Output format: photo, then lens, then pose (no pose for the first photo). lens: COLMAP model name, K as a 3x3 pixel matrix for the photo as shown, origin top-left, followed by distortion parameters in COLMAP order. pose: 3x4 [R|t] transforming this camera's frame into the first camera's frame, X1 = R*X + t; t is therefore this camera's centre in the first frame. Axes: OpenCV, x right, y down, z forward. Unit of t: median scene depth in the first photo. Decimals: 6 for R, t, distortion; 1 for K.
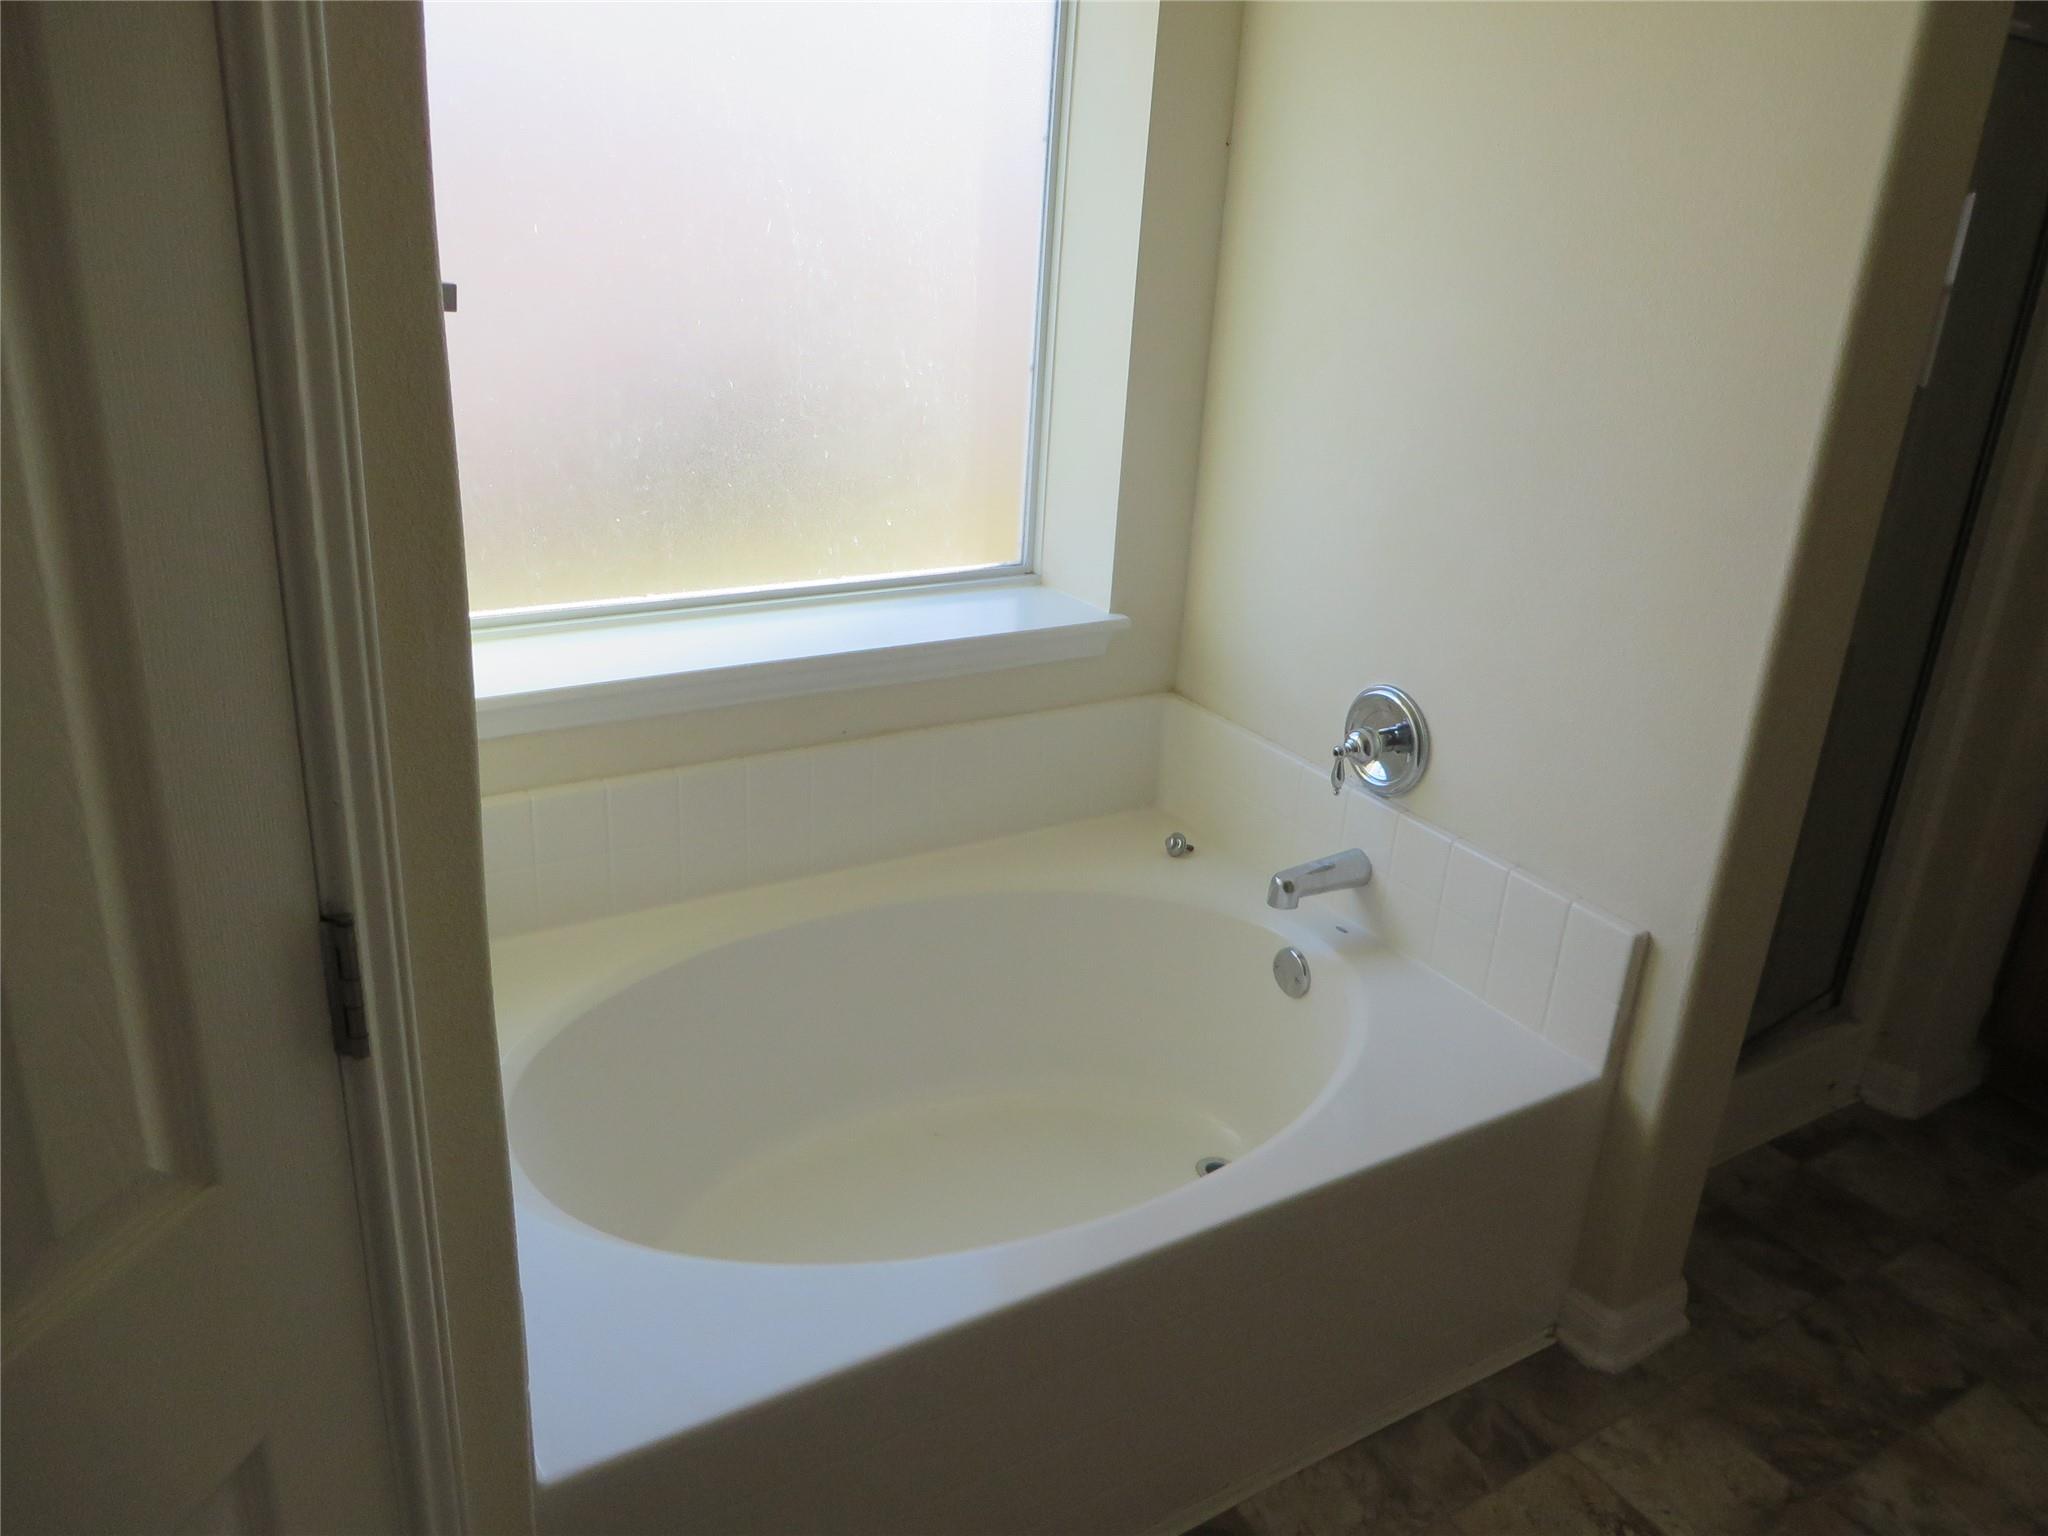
lens RADIAL K [[1535.1, 0, 1024.0], [0, 1535.1, 768.0], [0, 0, 1]] dist [-0.006925, -0.009113]
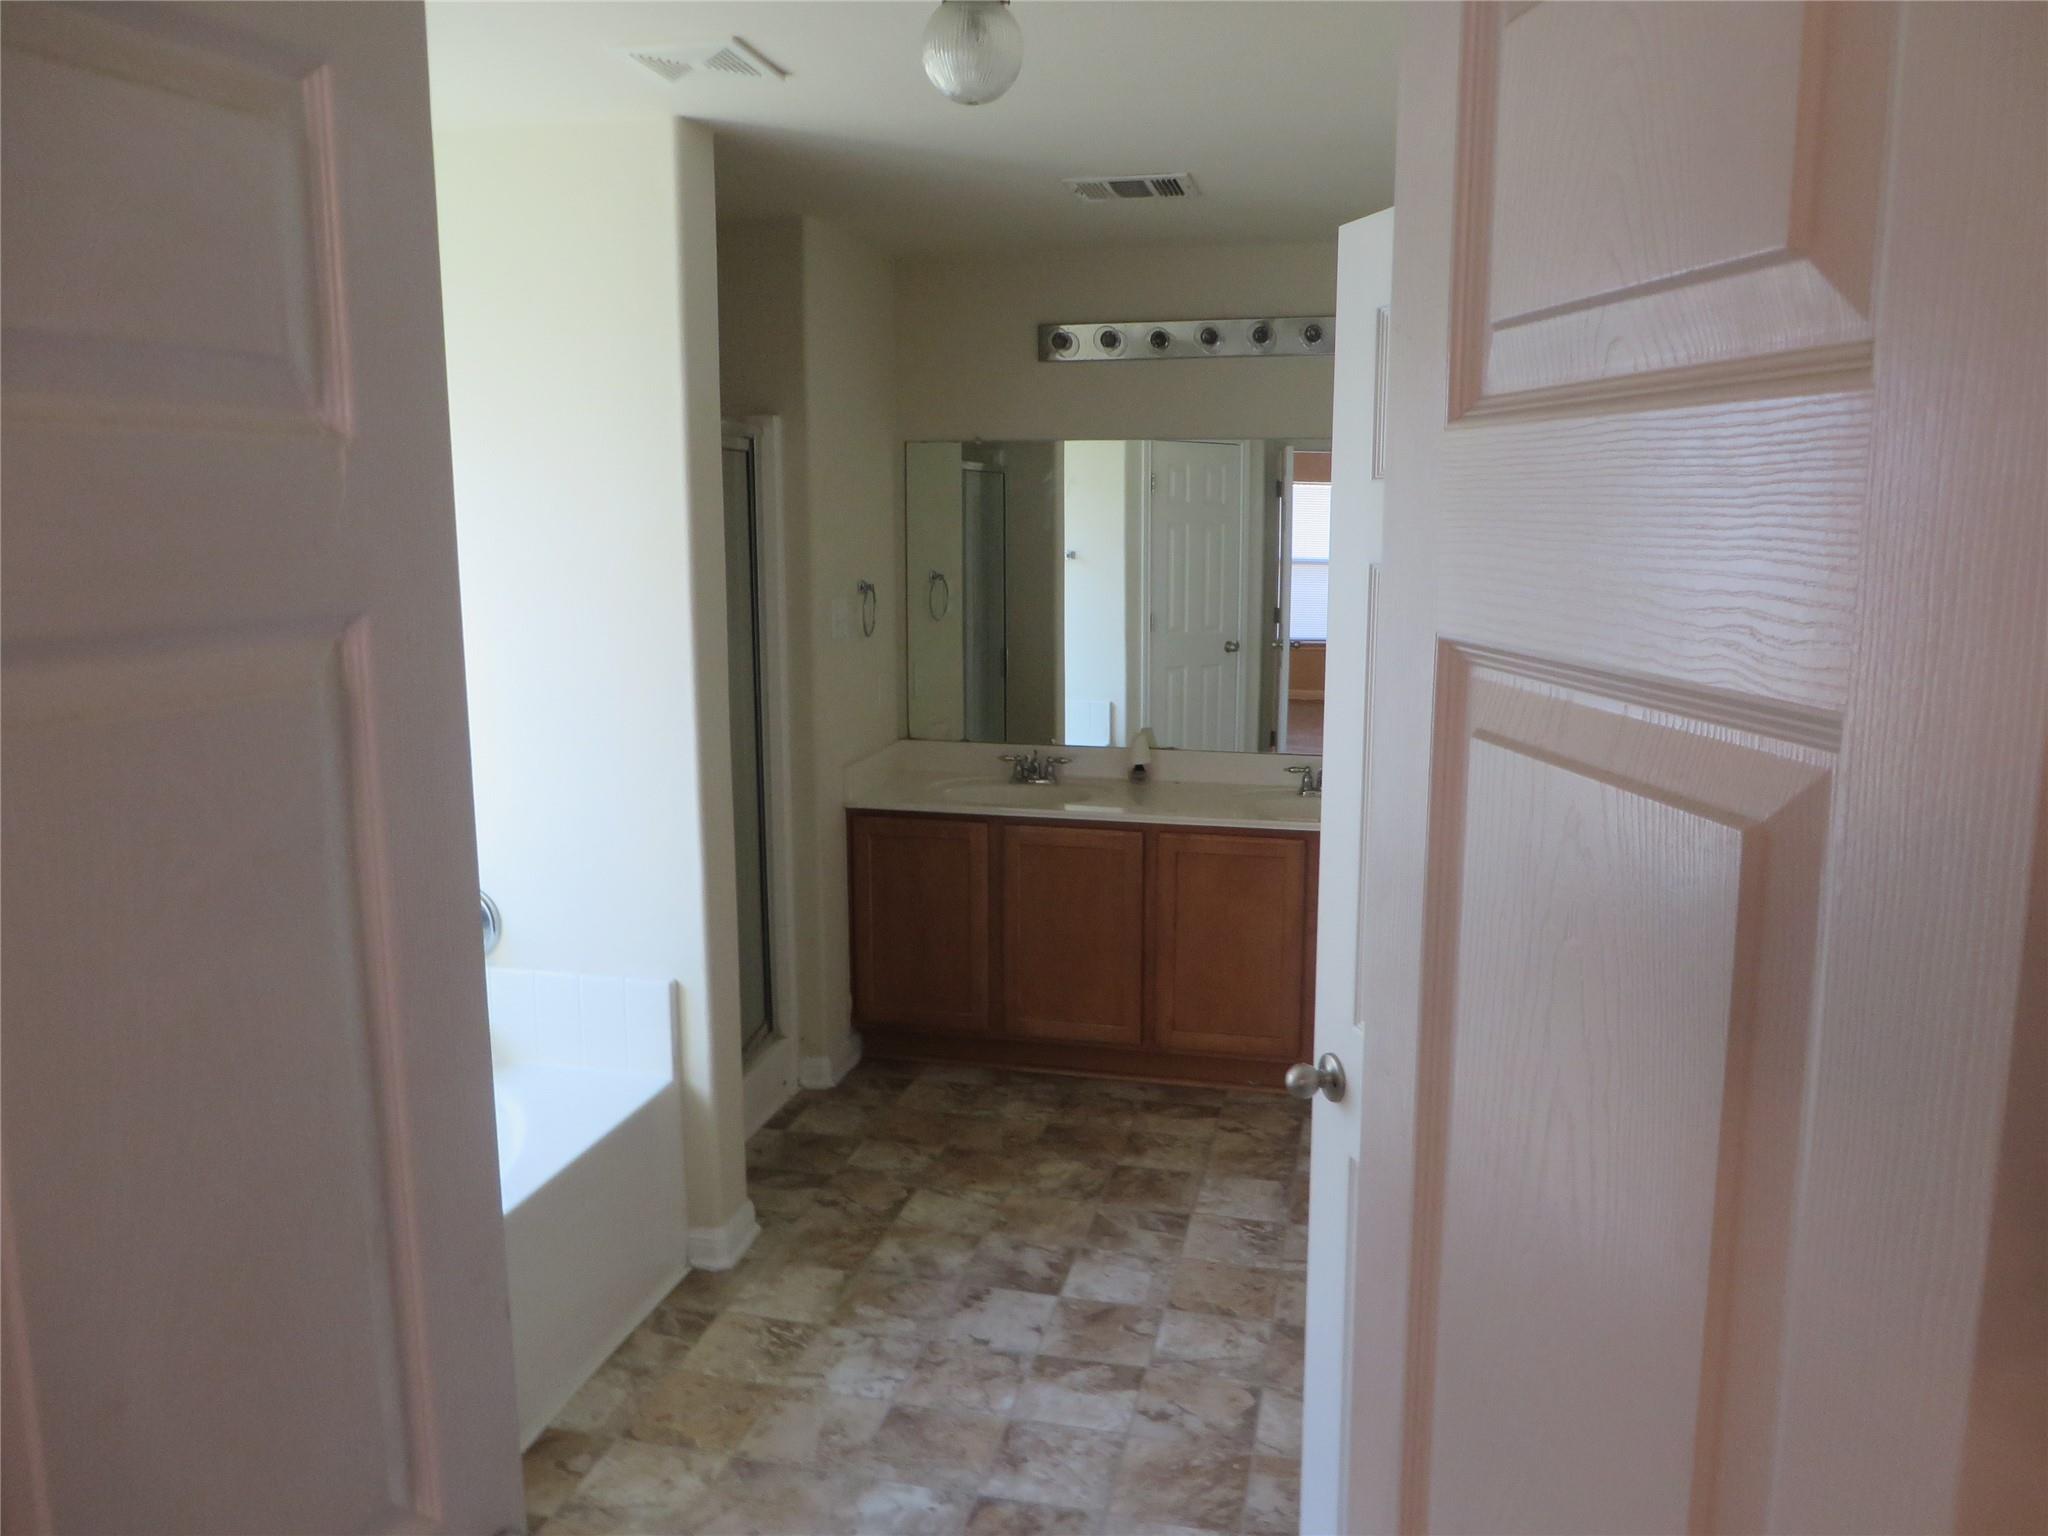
lens RADIAL K [[1535.1, 0, 1024.0], [0, 1535.1, 768.0], [0, 0, 1]] dist [-0.006925, -0.009113]
pose [[0.714795, -0.182616, 0.675070, -0.354004], [0.294678, 0.954074, -0.053927, 0.081913], [-0.634219, 0.237475, 0.735780, -0.446533]]
